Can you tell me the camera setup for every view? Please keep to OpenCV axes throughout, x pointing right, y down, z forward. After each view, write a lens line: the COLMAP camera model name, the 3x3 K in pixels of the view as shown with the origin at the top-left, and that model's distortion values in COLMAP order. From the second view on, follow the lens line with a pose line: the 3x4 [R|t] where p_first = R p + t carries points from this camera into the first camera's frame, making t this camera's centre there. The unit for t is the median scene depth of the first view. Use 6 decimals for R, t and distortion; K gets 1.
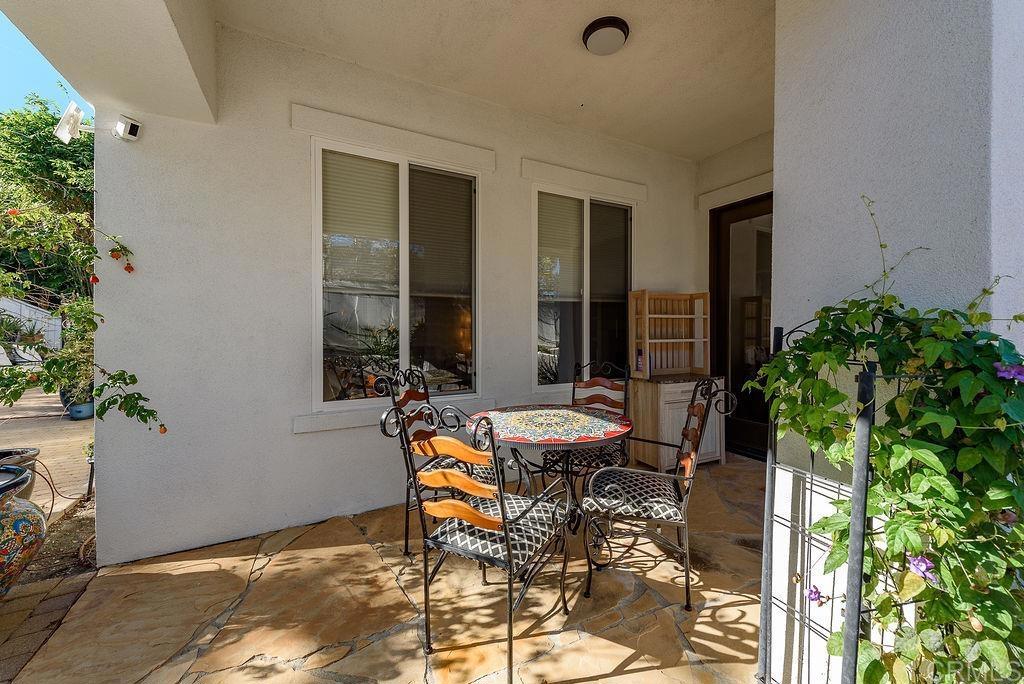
lens RADIAL K [[402.0, 0, 515.5], [0, 402.0, 341.4], [0, 0, 1]] dist [0.002019, 0.000250]
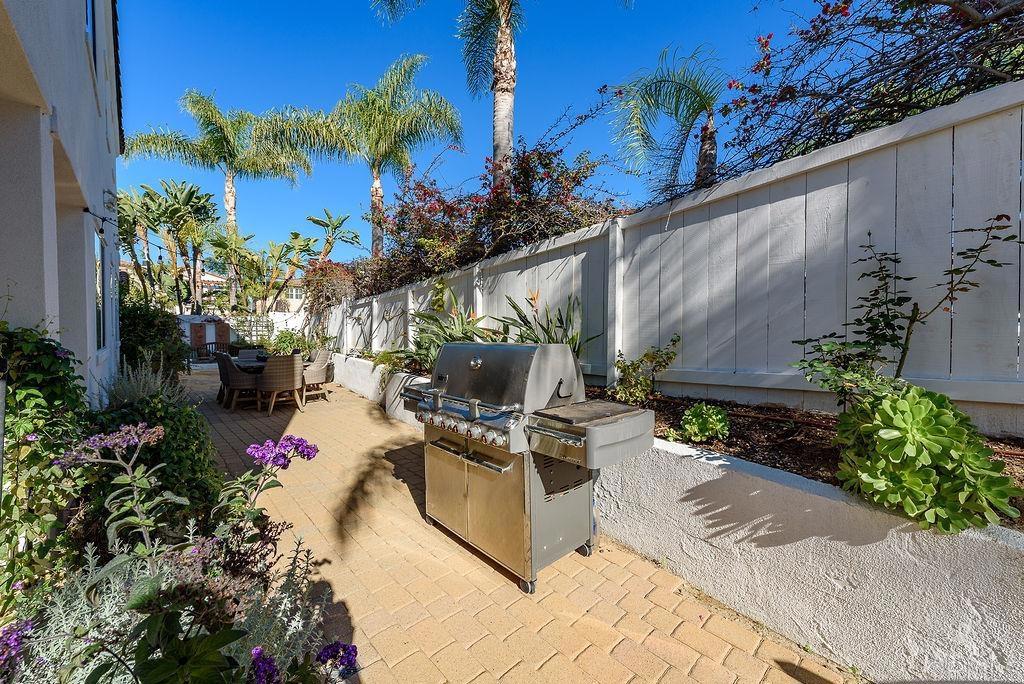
lens RADIAL K [[402.0, 0, 515.2], [0, 402.0, 341.0], [0, 0, 1]] dist [0.002019, 0.000250]
pose [[-0.254965, -0.015975, 0.966818, -1.939884], [0.009169, 0.999779, 0.018937, -0.031769], [-0.966907, 0.013693, -0.254762, -1.115059]]
